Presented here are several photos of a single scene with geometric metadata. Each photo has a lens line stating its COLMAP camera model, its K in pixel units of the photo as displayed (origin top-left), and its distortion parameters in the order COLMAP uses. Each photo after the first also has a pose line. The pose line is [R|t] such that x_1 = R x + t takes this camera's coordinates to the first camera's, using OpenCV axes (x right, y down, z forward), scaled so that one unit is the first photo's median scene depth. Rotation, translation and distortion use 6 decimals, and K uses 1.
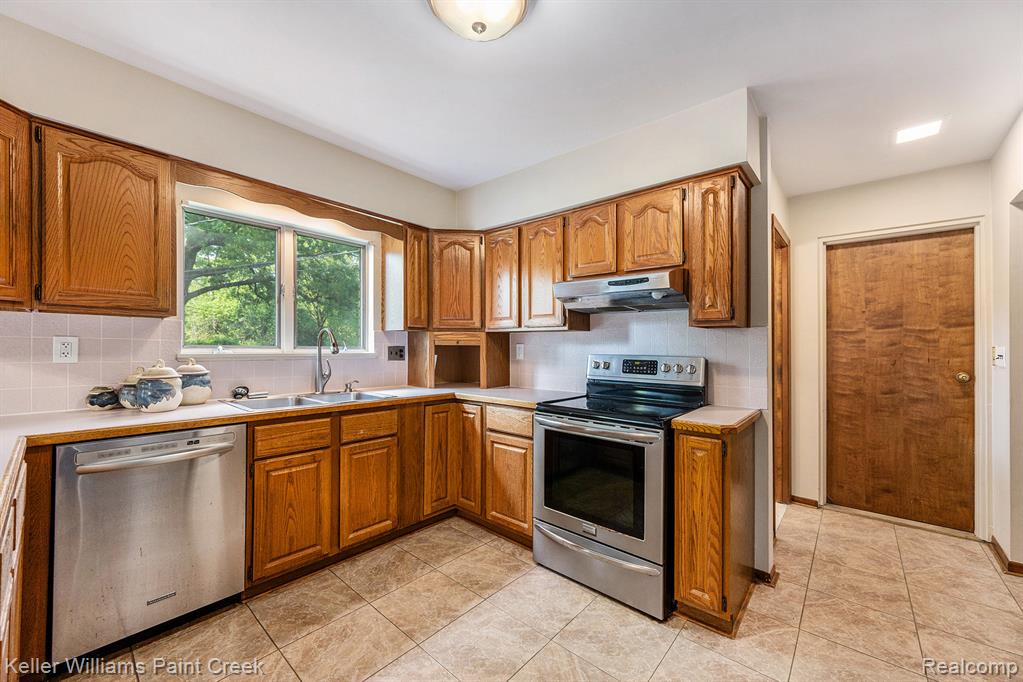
lens RADIAL K [[401.4, 0, 517.0], [0, 401.4, 336.7], [0, 0, 1]] dist [-0.002918, 0.000002]
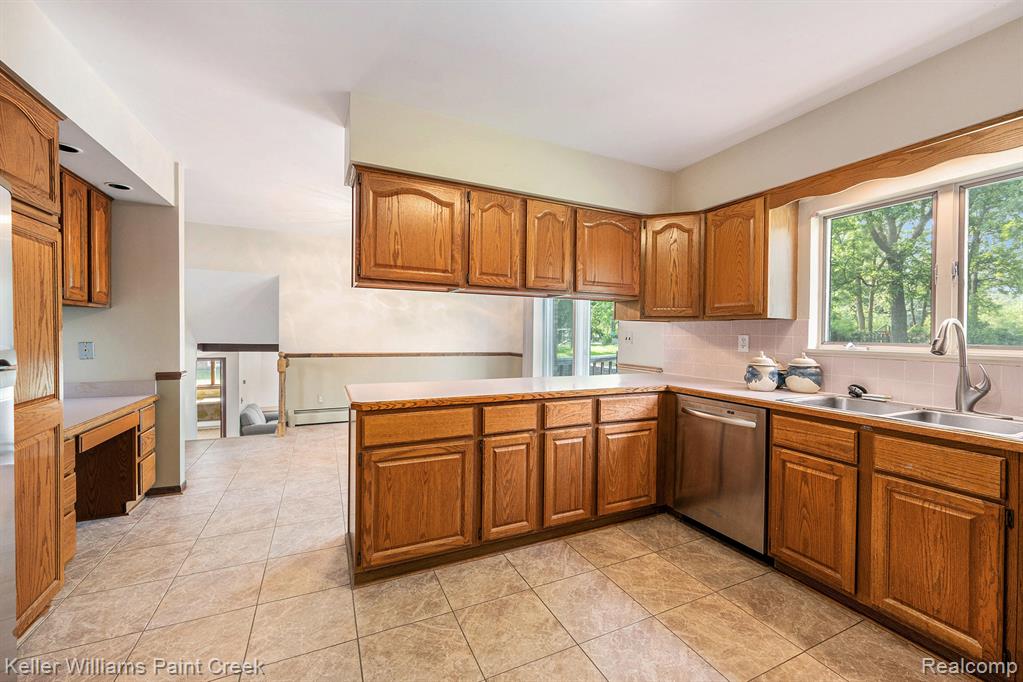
lens RADIAL K [[401.4, 0, 518.1], [0, 401.4, 345.7], [0, 0, 1]] dist [-0.002918, 0.000002]
pose [[-0.405132, 0.008868, -0.914215, 0.591732], [0.002806, 0.999960, 0.008456, 0.024104], [0.914254, 0.000860, -0.405141, 0.757084]]
